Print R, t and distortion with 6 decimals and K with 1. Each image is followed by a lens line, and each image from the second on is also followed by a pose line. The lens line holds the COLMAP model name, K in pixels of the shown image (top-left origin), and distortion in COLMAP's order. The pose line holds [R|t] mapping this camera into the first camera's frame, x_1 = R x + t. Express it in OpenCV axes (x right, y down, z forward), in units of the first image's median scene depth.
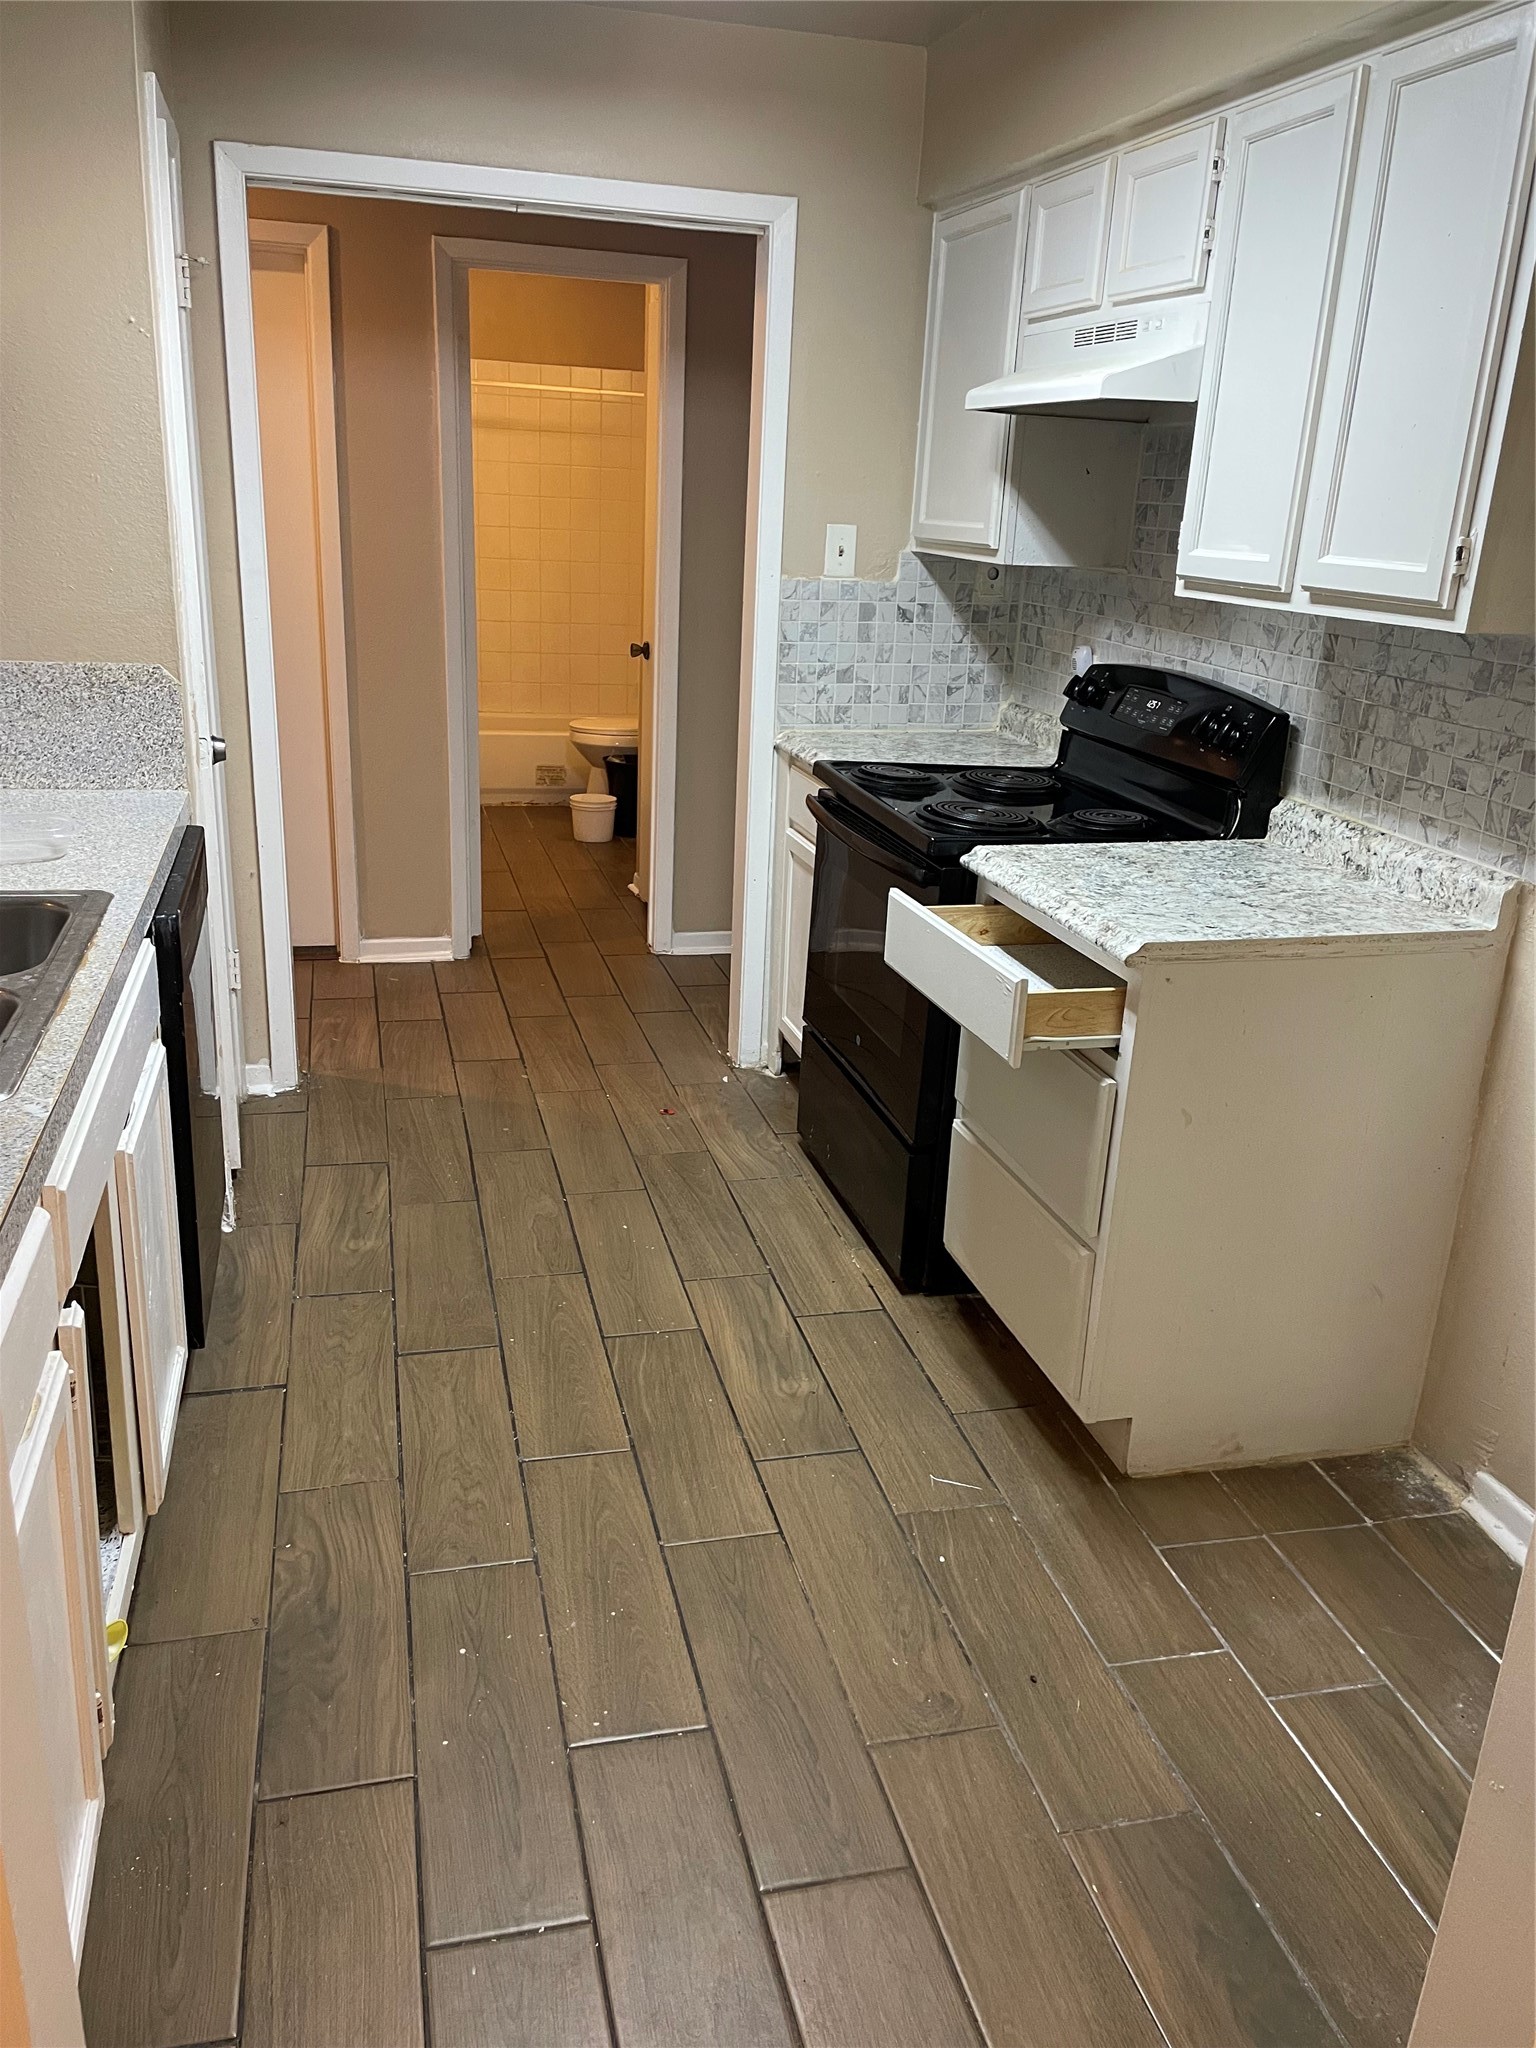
lens RADIAL K [[1566.9, 0, 768.0], [0, 1566.9, 1024.0], [0, 0, 1]] dist [0.116792, -0.167233]
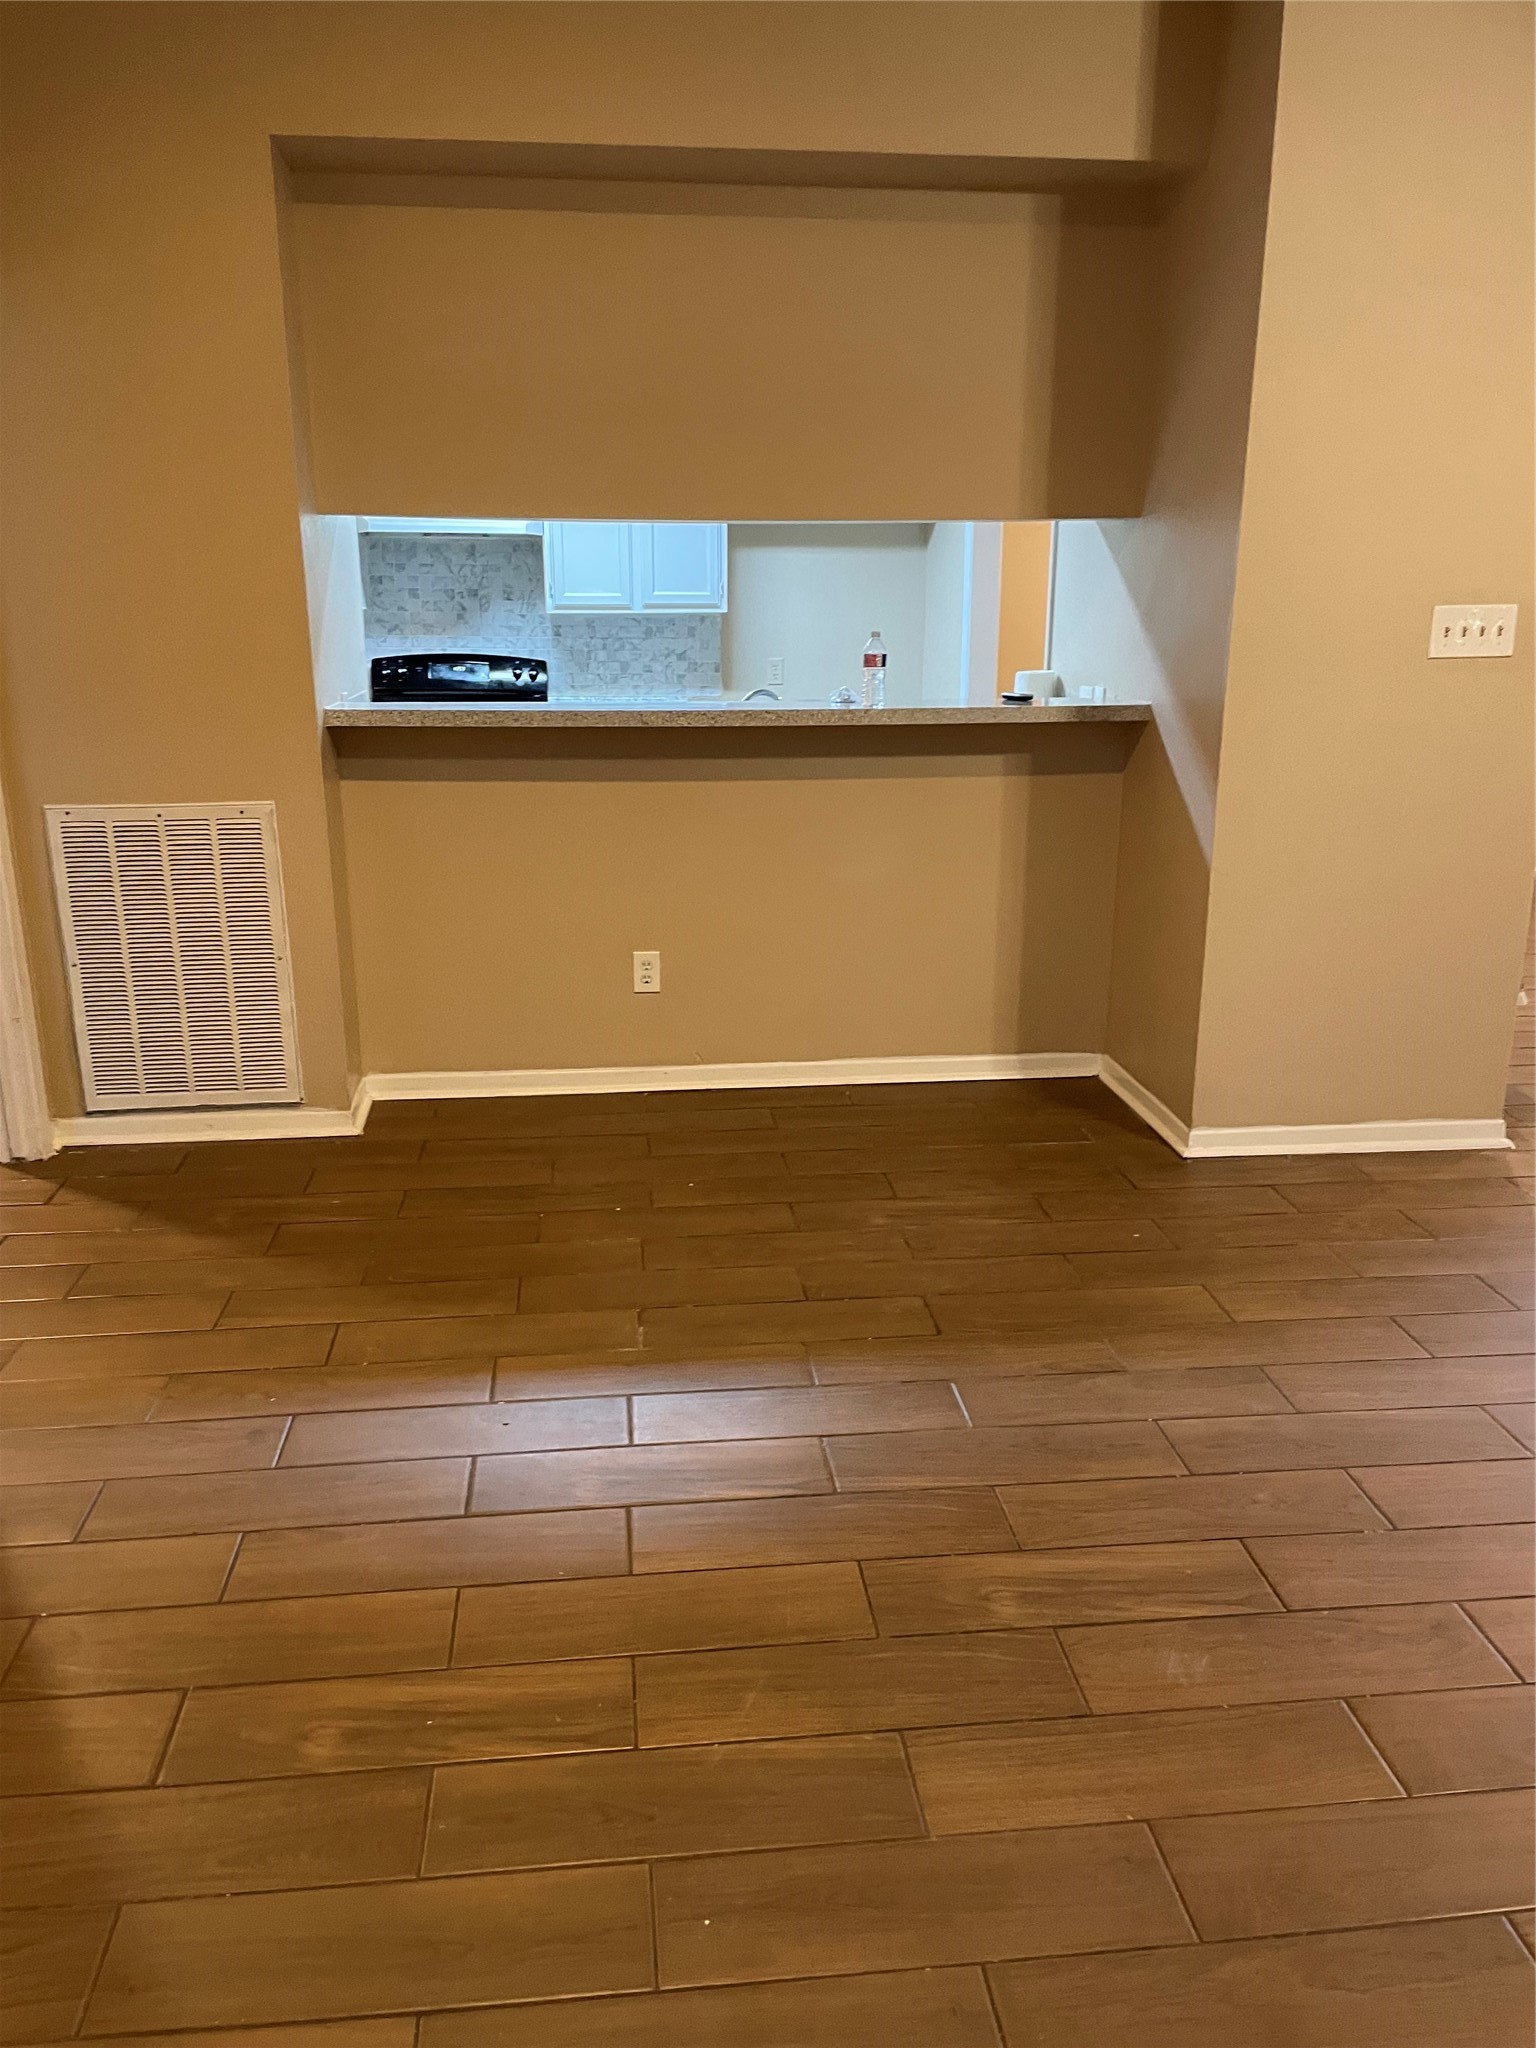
lens RADIAL K [[1566.9, 0, 768.0], [0, 1566.9, 1024.0], [0, 0, 1]] dist [0.116792, -0.167233]
pose [[0.139774, -0.306996, 0.941391, -2.223234], [0.325452, 0.912147, 0.249137, -0.194051], [-0.935171, 0.271554, 0.227407, 0.313938]]
